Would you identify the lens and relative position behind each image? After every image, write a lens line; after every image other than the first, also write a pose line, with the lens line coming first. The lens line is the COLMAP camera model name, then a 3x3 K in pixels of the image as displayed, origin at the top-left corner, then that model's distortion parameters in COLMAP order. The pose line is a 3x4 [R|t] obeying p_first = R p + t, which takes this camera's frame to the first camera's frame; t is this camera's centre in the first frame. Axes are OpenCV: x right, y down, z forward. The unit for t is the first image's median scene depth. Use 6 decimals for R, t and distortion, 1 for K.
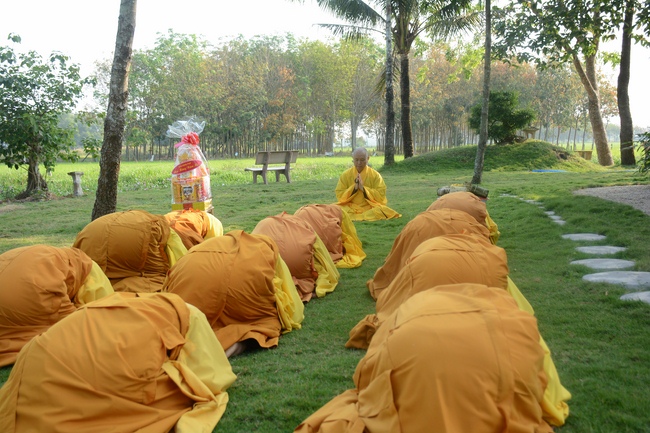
lens RADIAL K [[743.0, 0, 324.3], [0, 743.0, 215.6], [0, 0, 1]] dist [0.080438, 0.000000]
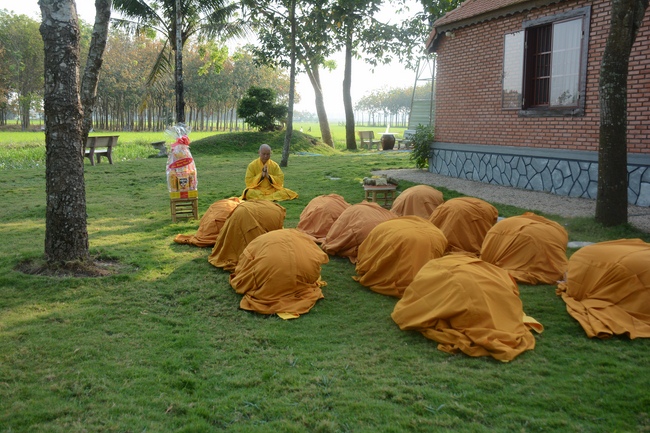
lens RADIAL K [[663.6, 0, 326.9], [0, 663.6, 216.9], [0, 0, 1]] dist [0.002082, 0.000000]
pose [[0.905003, -0.032692, 0.424147, -0.131437], [0.012240, 0.998631, 0.050853, -0.008475], [-0.425229, -0.040831, 0.904164, -0.037149]]
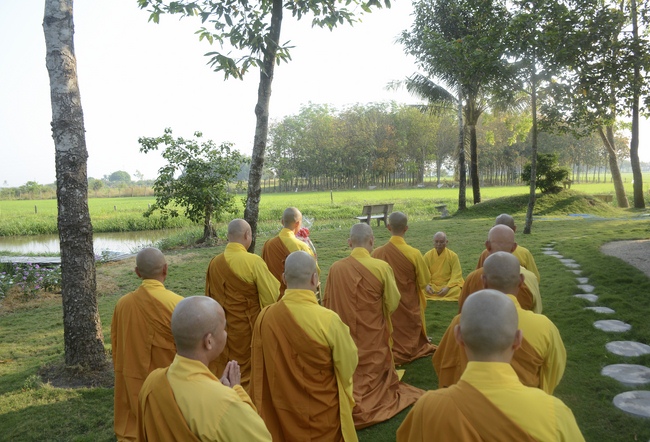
lens RADIAL K [[525.7, 0, 344.5], [0, 525.7, 220.3], [0, 0, 1]] dist [-0.108799, 0.020854]
pose [[0.990383, 0.001401, -0.138347, 0.006443], [-0.002730, 0.999952, -0.009417, -0.034779], [0.138328, 0.009704, 0.990339, 0.028208]]
